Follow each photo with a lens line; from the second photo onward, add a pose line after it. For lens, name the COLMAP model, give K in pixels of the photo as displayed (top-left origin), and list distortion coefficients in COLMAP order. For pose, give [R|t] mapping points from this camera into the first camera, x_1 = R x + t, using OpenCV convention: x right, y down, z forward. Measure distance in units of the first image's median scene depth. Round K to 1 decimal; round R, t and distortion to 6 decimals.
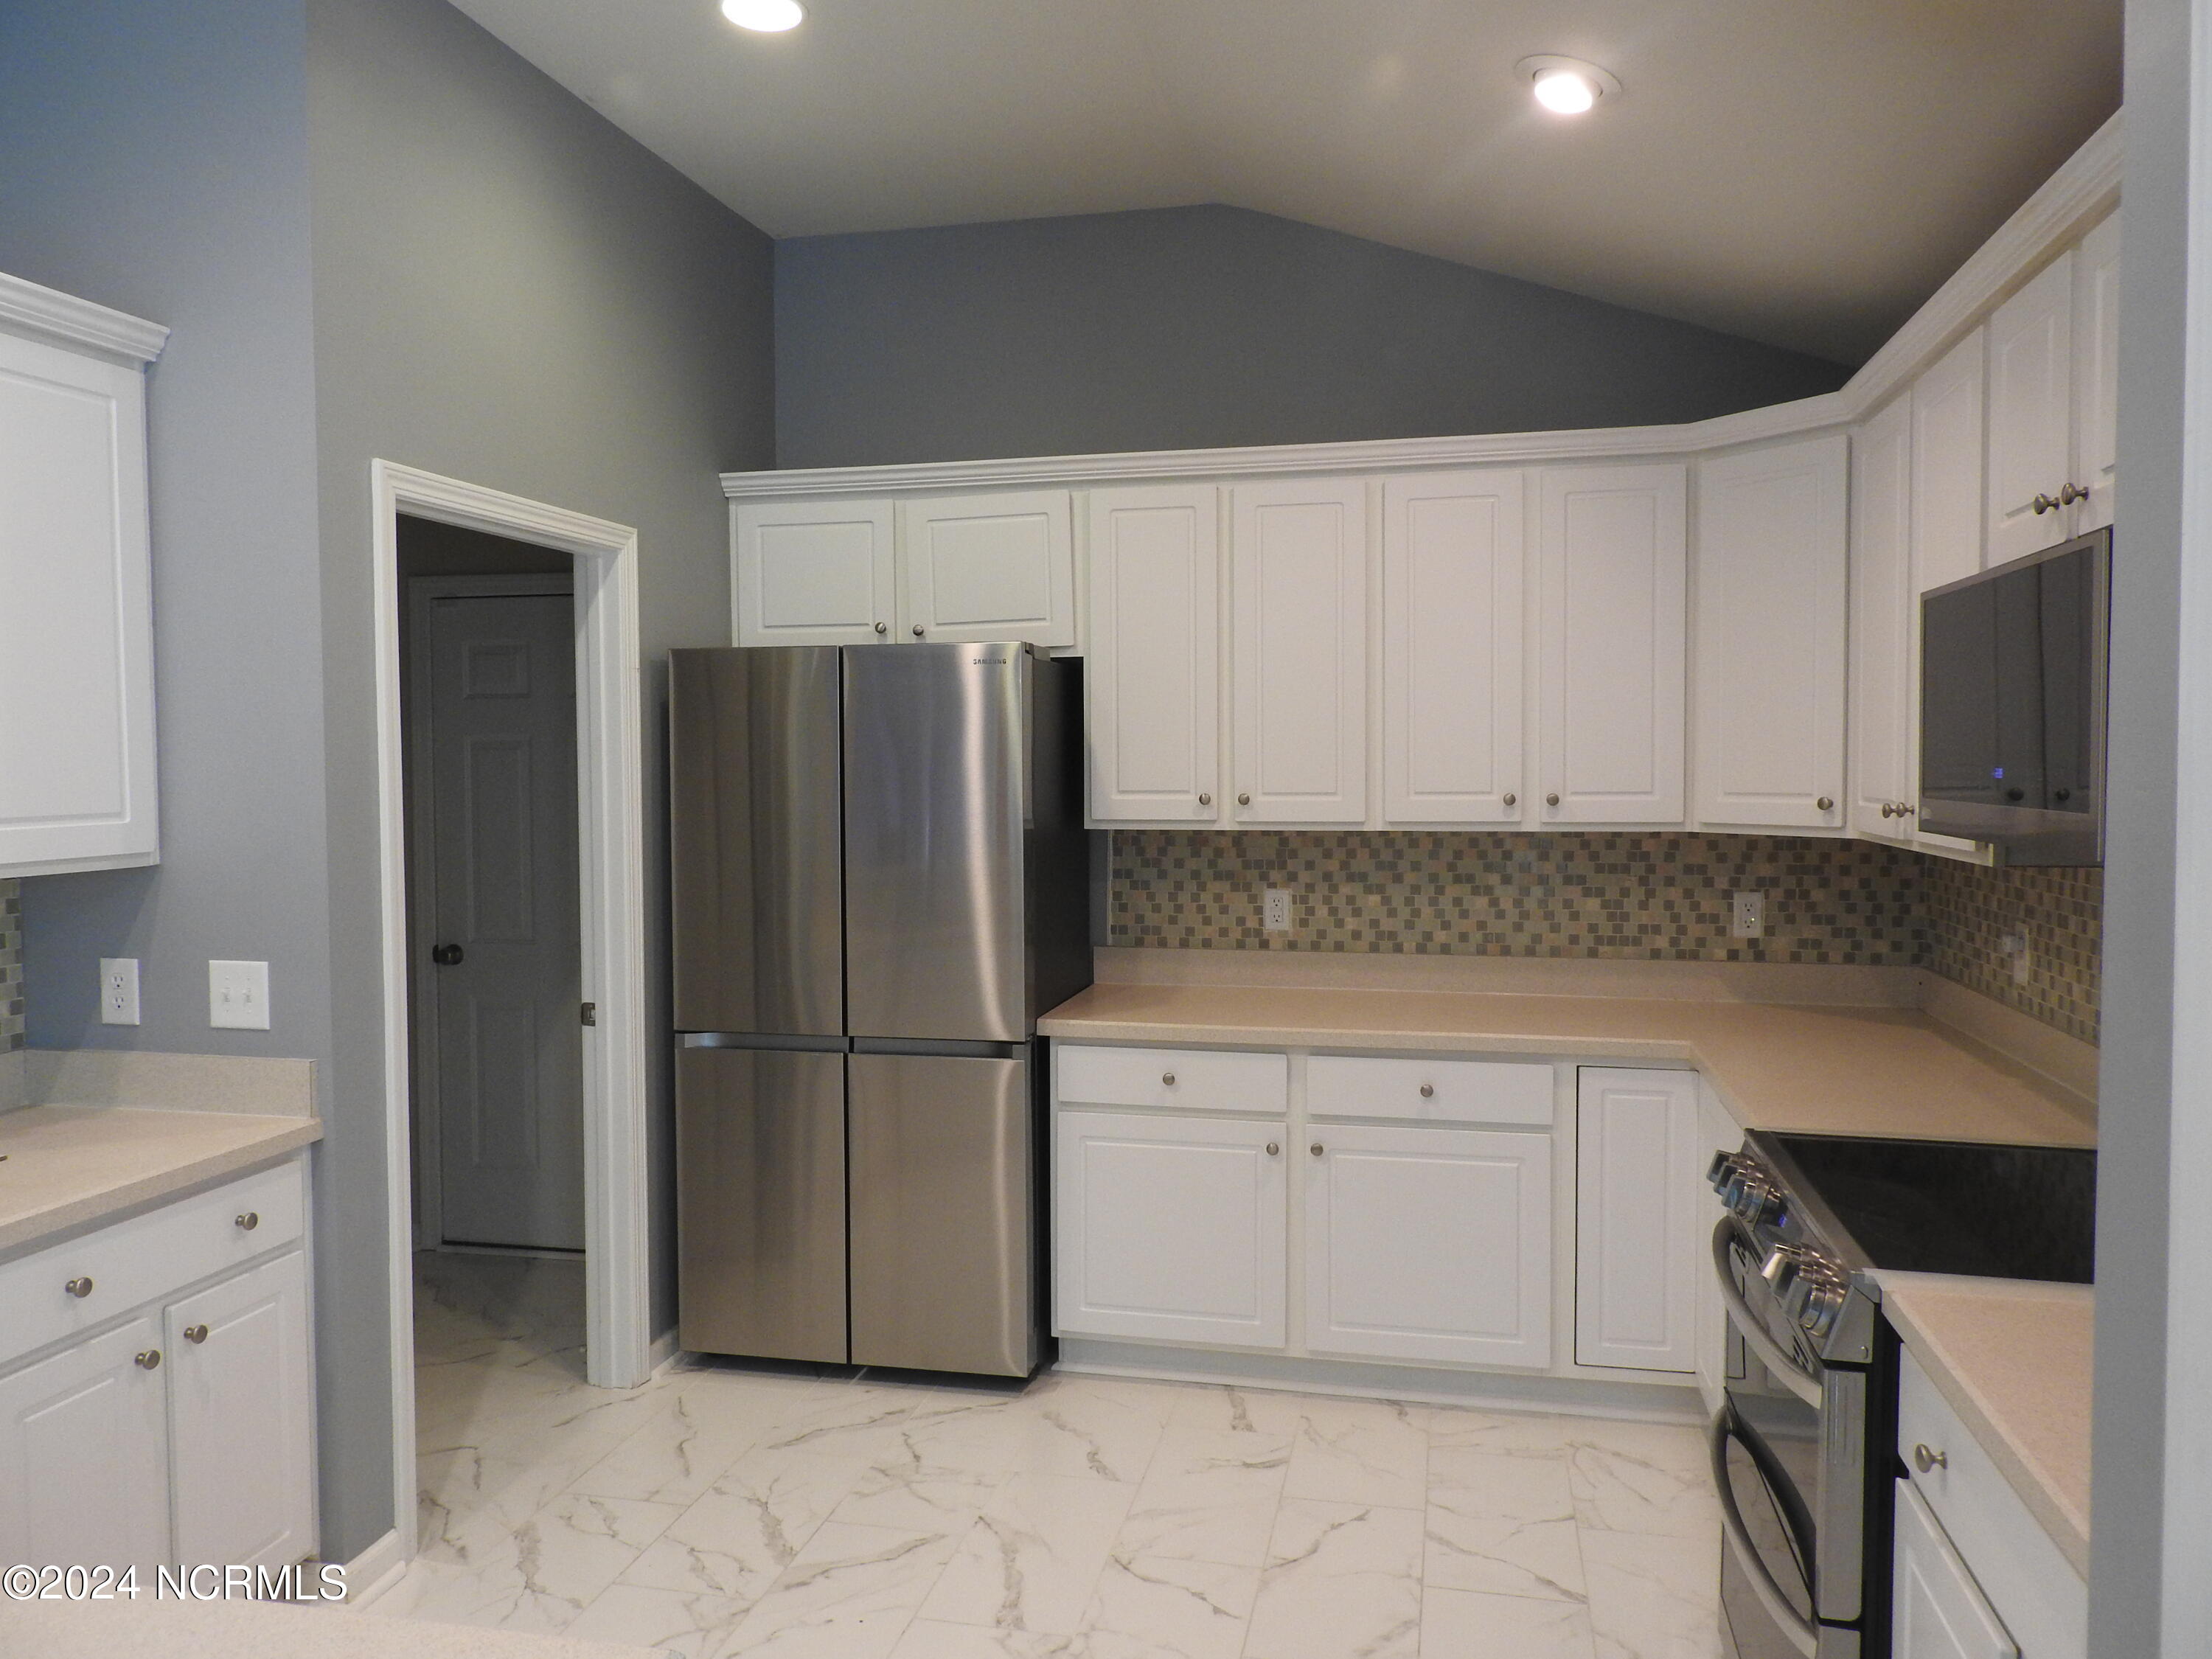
lens RADIAL K [[1567.0, 0, 1106.0], [0, 1567.0, 829.5], [0, 0, 1]] dist [-0.000554, 0.002936]
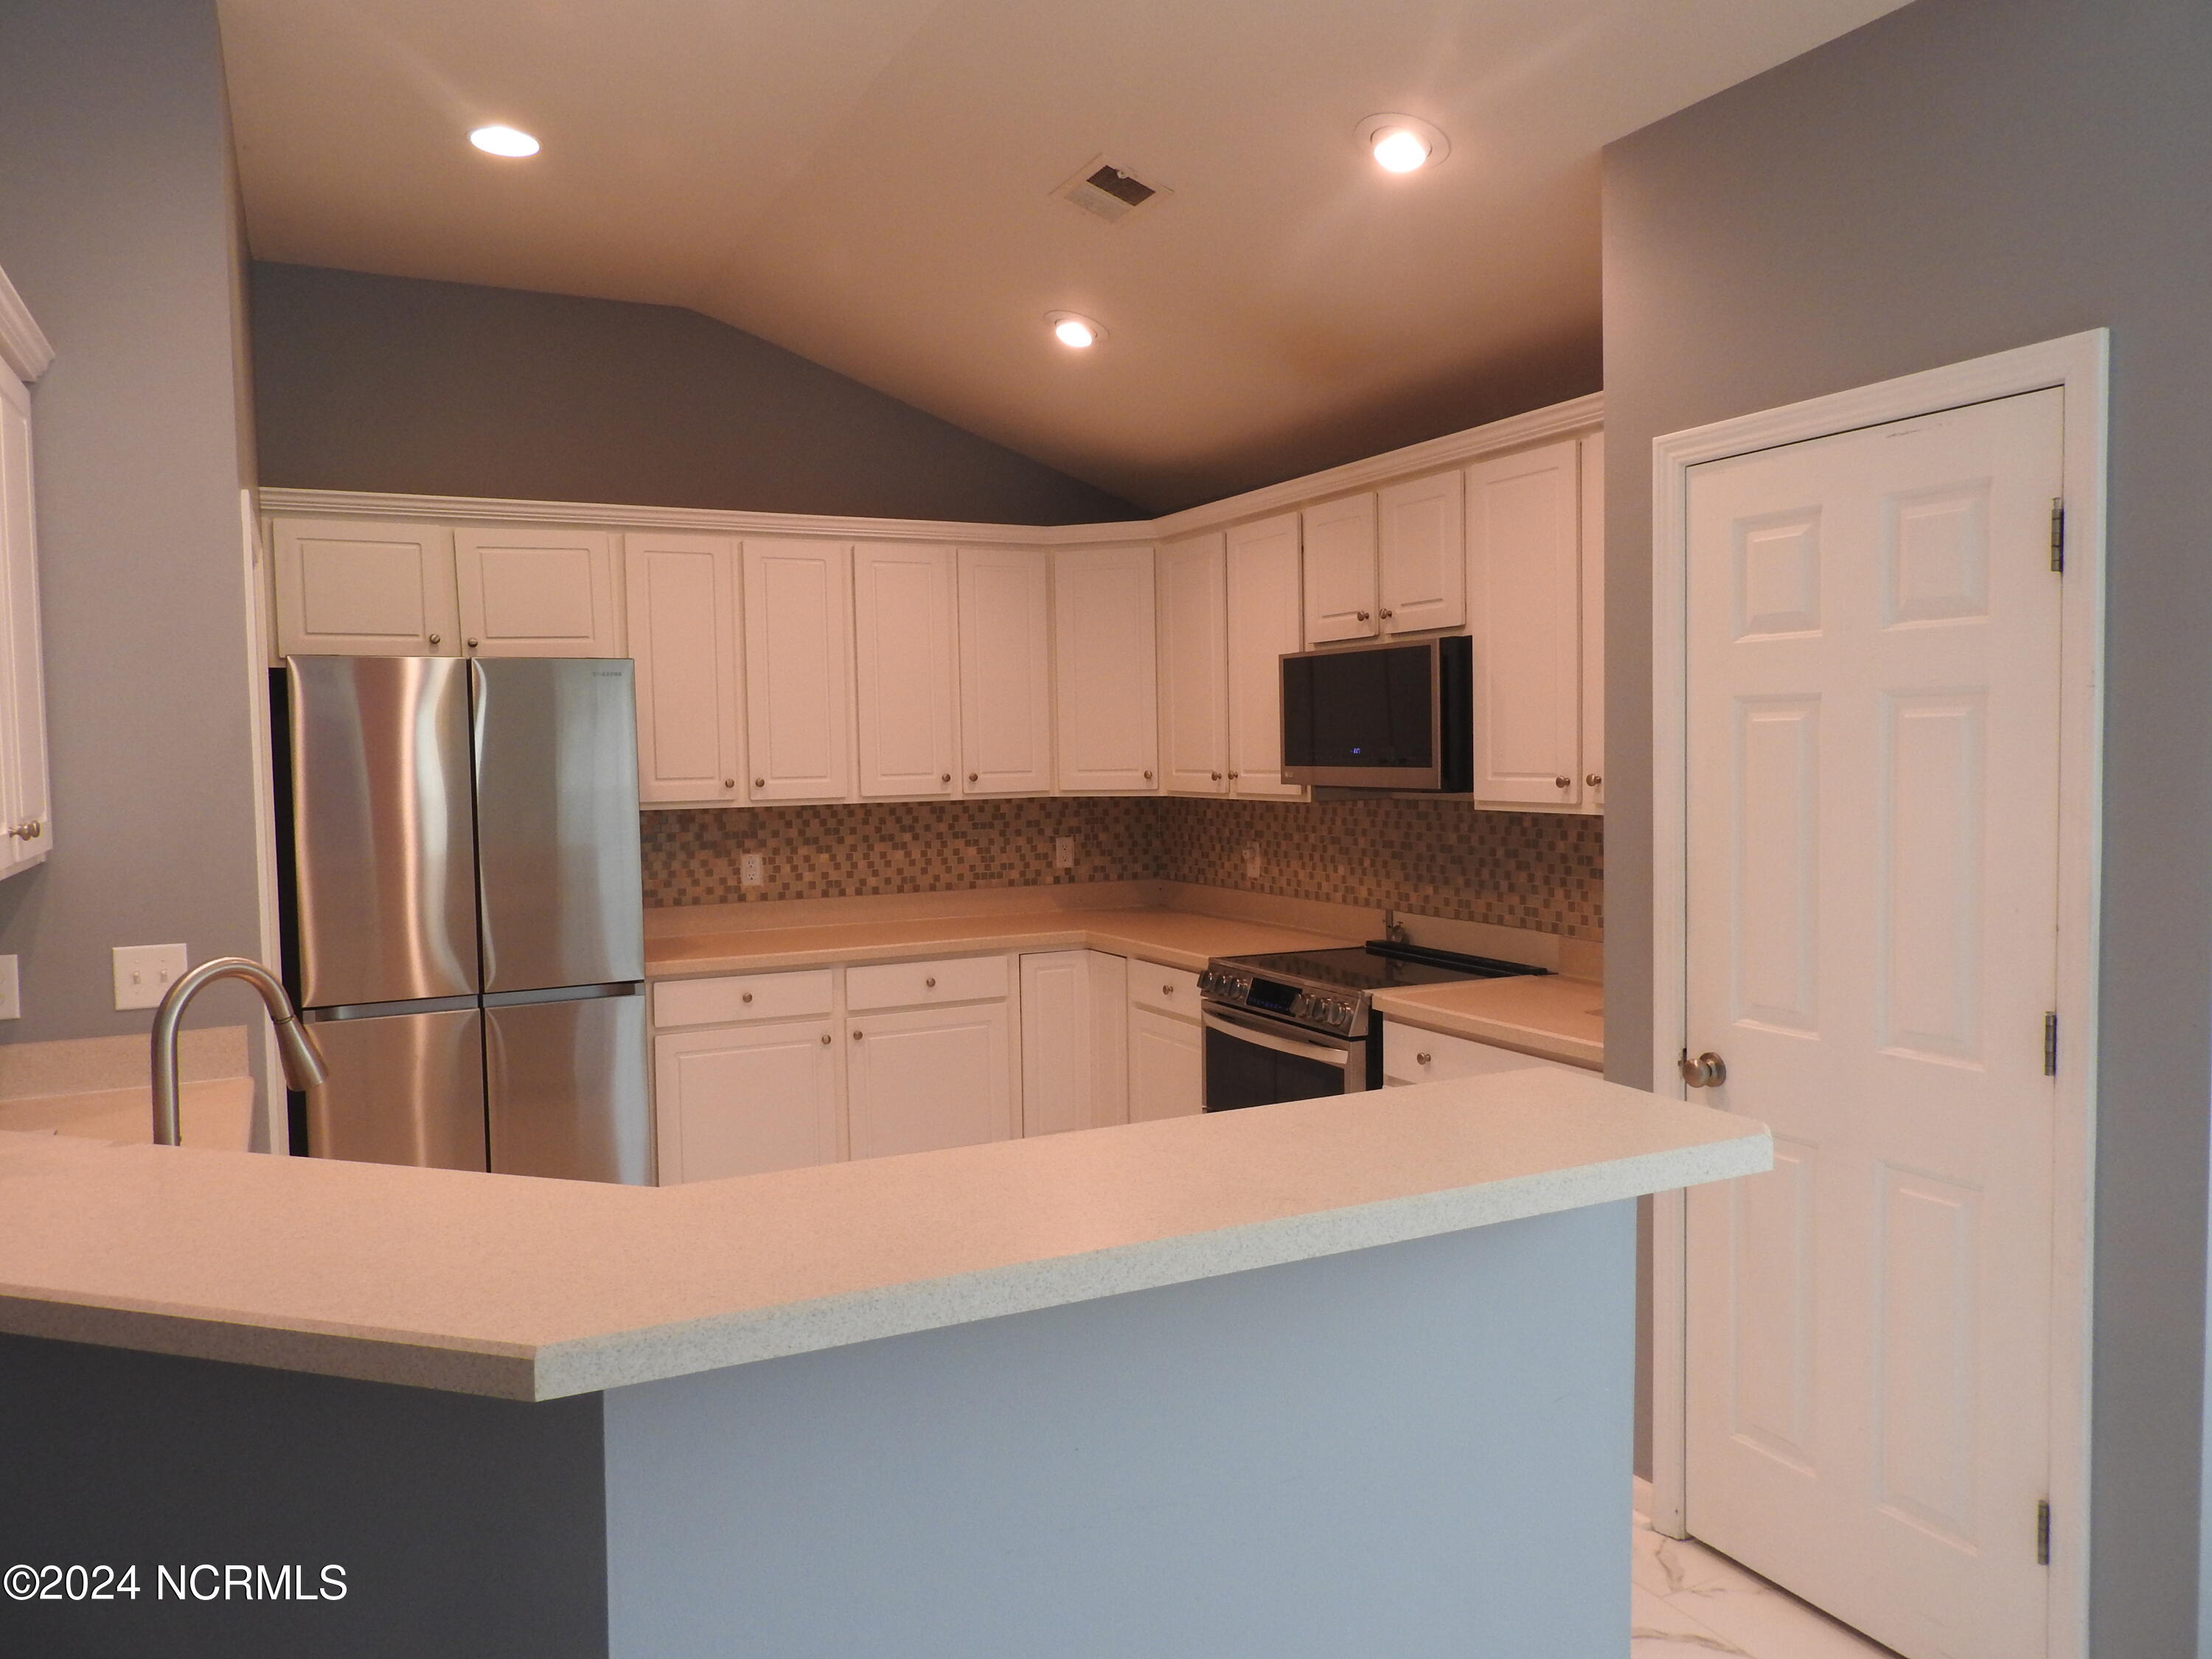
lens RADIAL K [[1567.0, 0, 1106.0], [0, 1567.0, 829.5], [0, 0, 1]] dist [-0.000554, 0.002936]
pose [[0.770074, -0.041608, 0.636596, -0.508201], [0.040543, 0.999046, 0.016255, 0.009839], [-0.636665, 0.013292, 0.771026, -0.178394]]
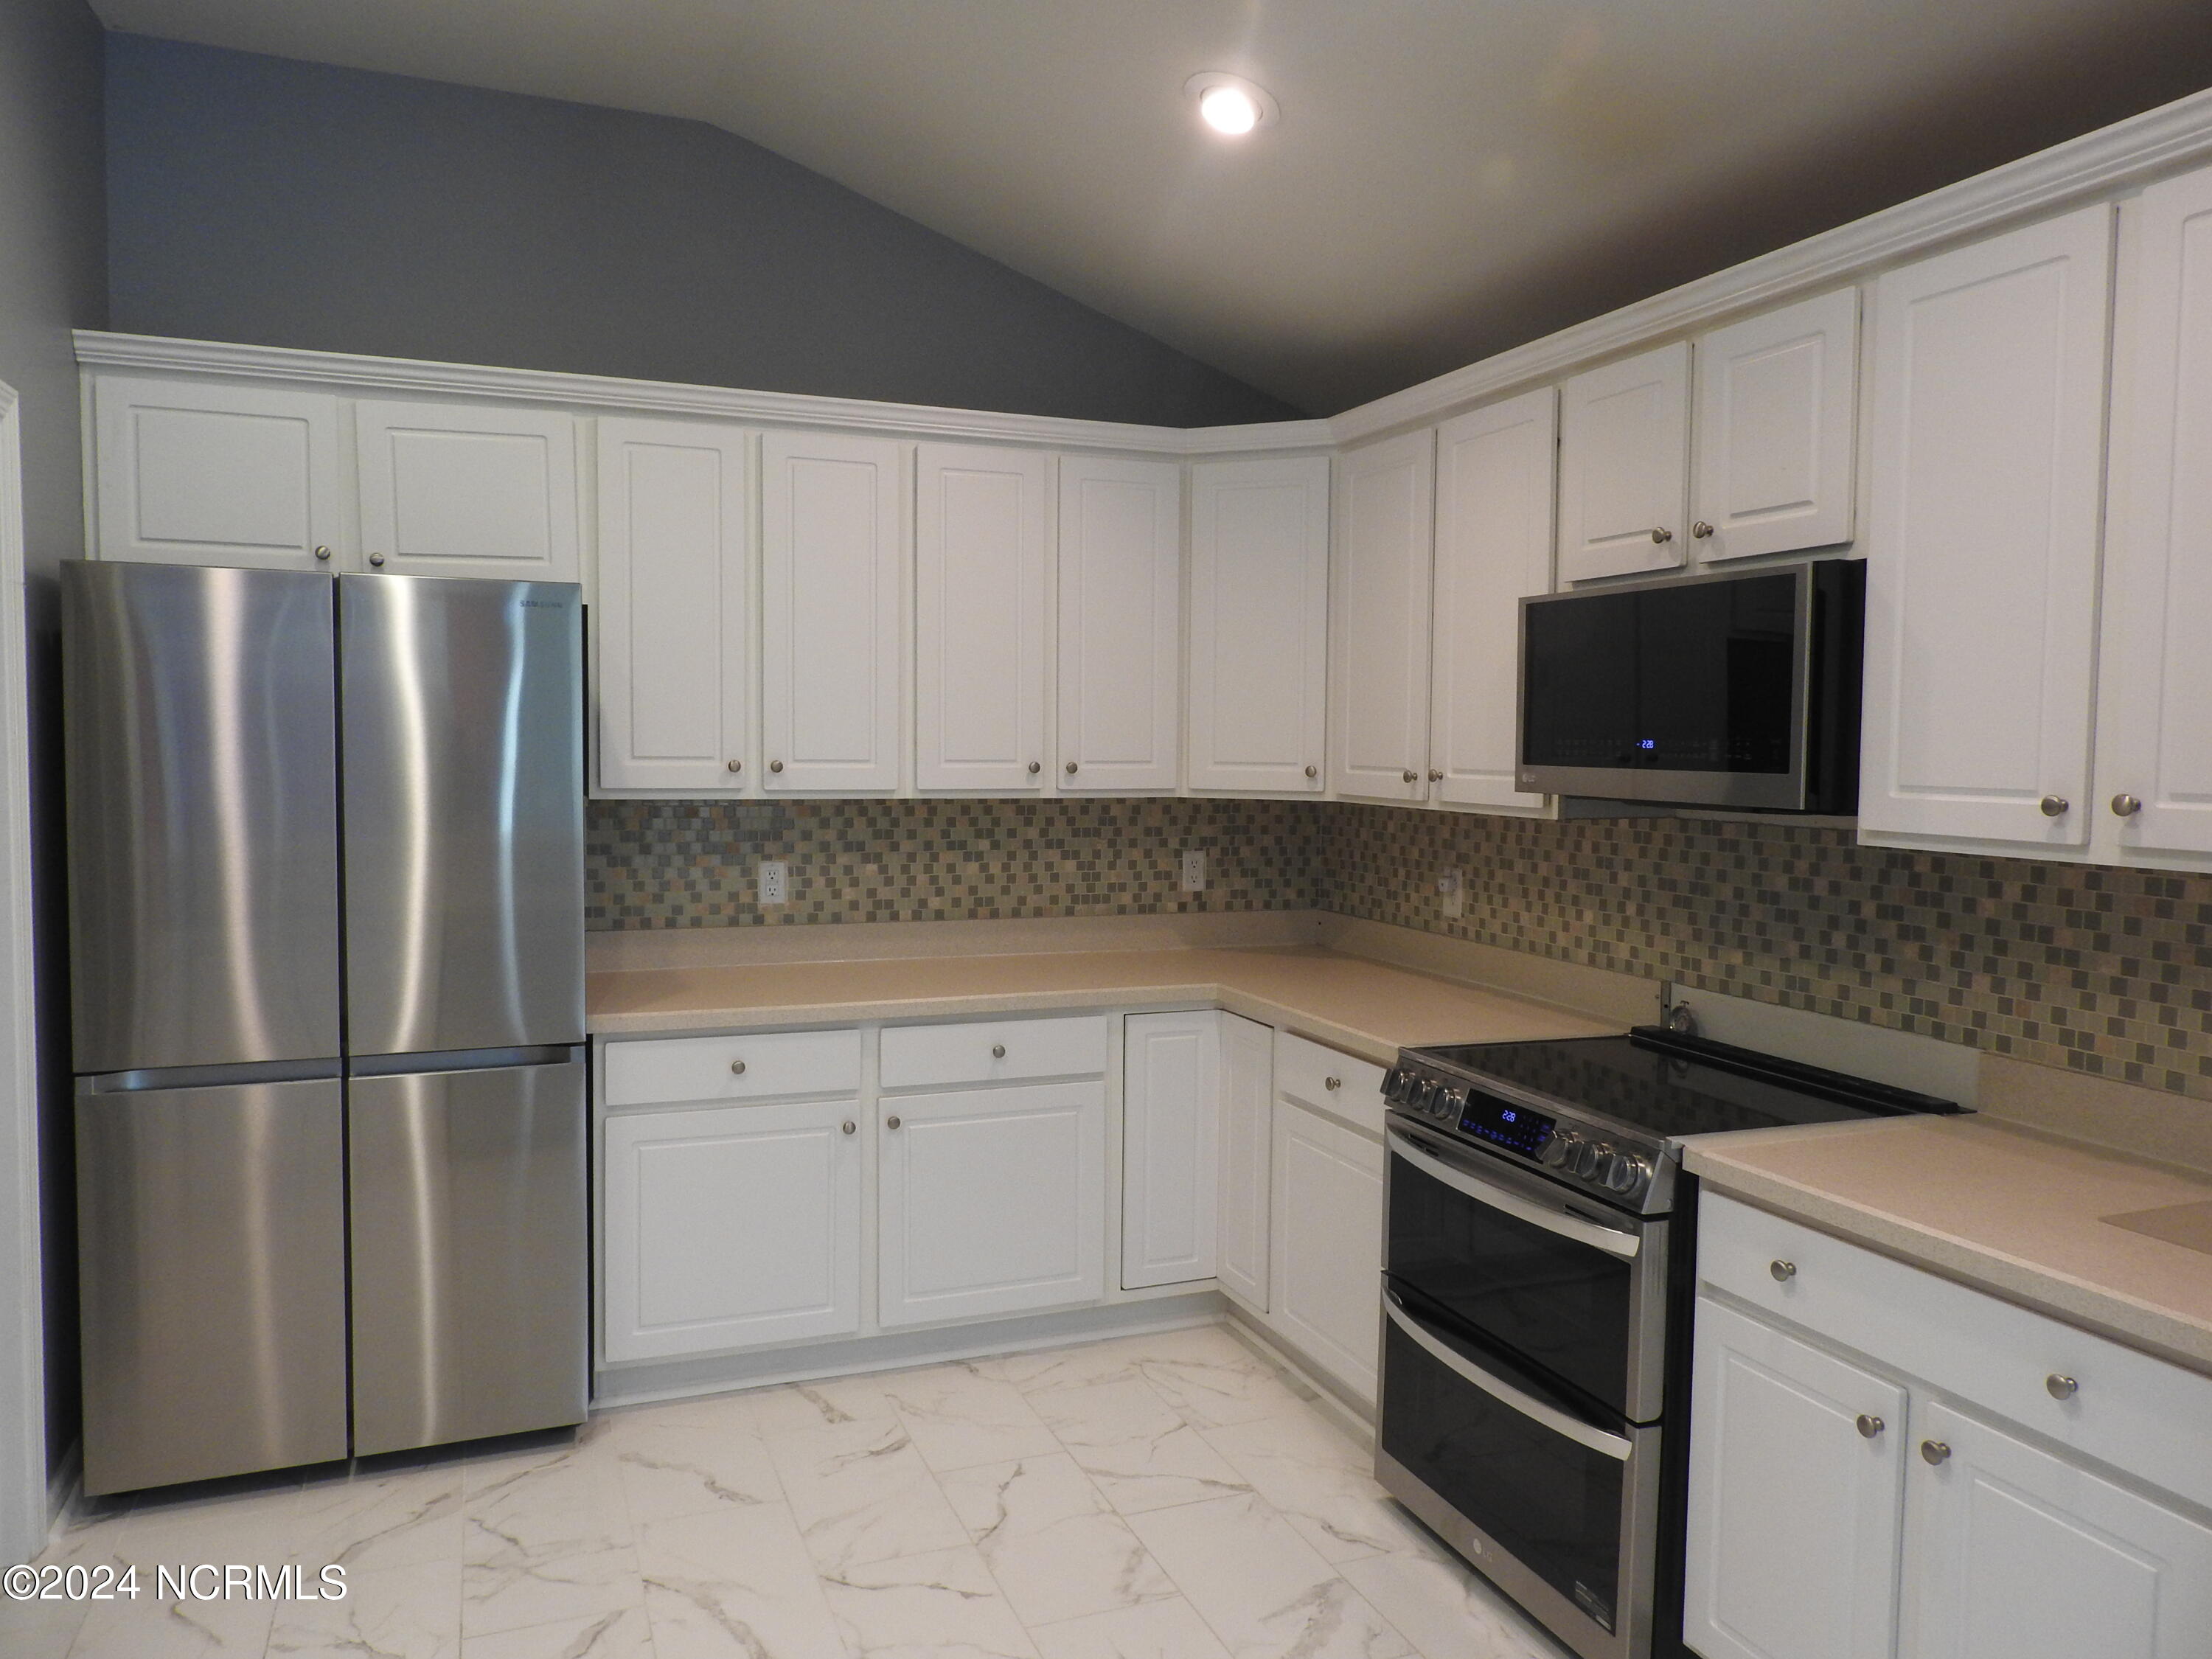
lens RADIAL K [[1567.0, 0, 1106.0], [0, 1567.0, 829.5], [0, 0, 1]] dist [-0.000554, 0.002936]
pose [[0.825284, -0.018345, 0.564420, -0.277018], [0.009376, 0.999780, 0.018786, 0.002834], [-0.564641, -0.010212, 0.825274, 0.103790]]
